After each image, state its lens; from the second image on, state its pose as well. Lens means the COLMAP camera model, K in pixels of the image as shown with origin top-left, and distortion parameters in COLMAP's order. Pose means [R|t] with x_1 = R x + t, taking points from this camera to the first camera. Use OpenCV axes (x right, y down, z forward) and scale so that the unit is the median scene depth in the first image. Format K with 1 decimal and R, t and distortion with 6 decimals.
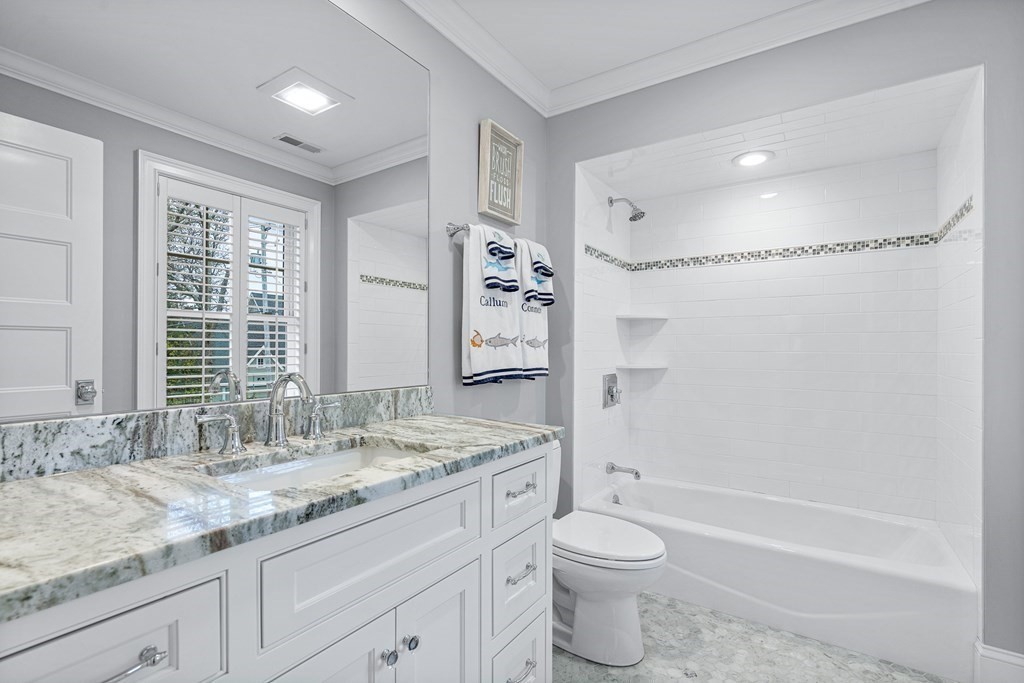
lens RADIAL K [[471.2, 0, 510.1], [0, 471.2, 345.5], [0, 0, 1]] dist [0.001430, 0.000077]
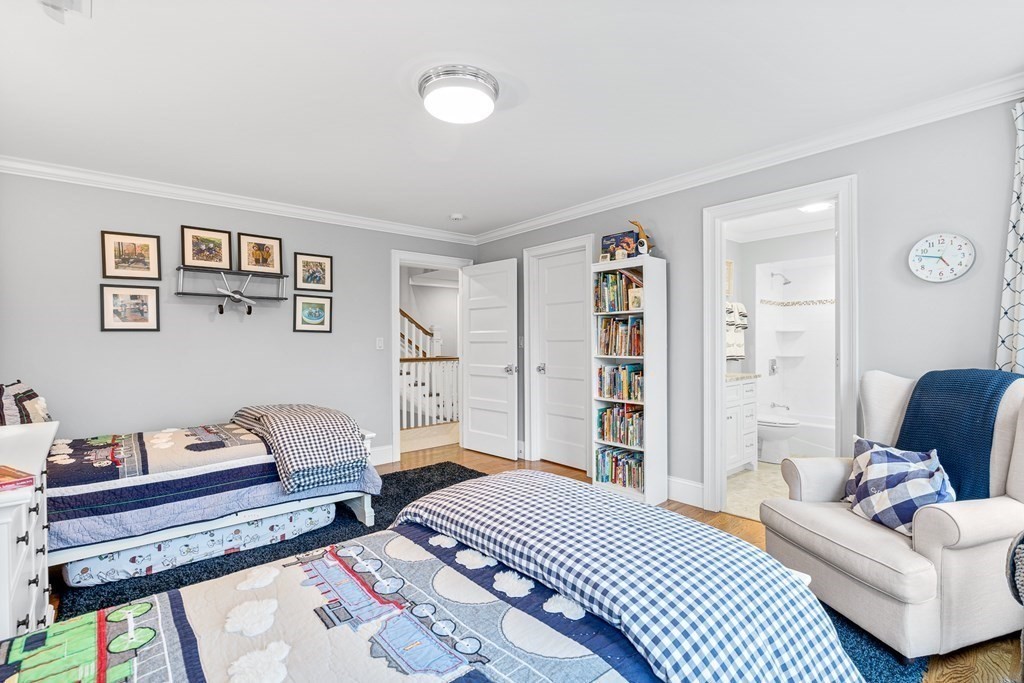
lens RADIAL K [[471.2, 0, 512.7], [0, 471.2, 344.0], [0, 0, 1]] dist [0.001430, 0.000077]
pose [[0.965109, -0.005856, -0.261784, -0.370593], [0.008807, 0.999910, 0.010103, -0.039222], [0.261701, -0.012056, 0.965074, -1.385019]]
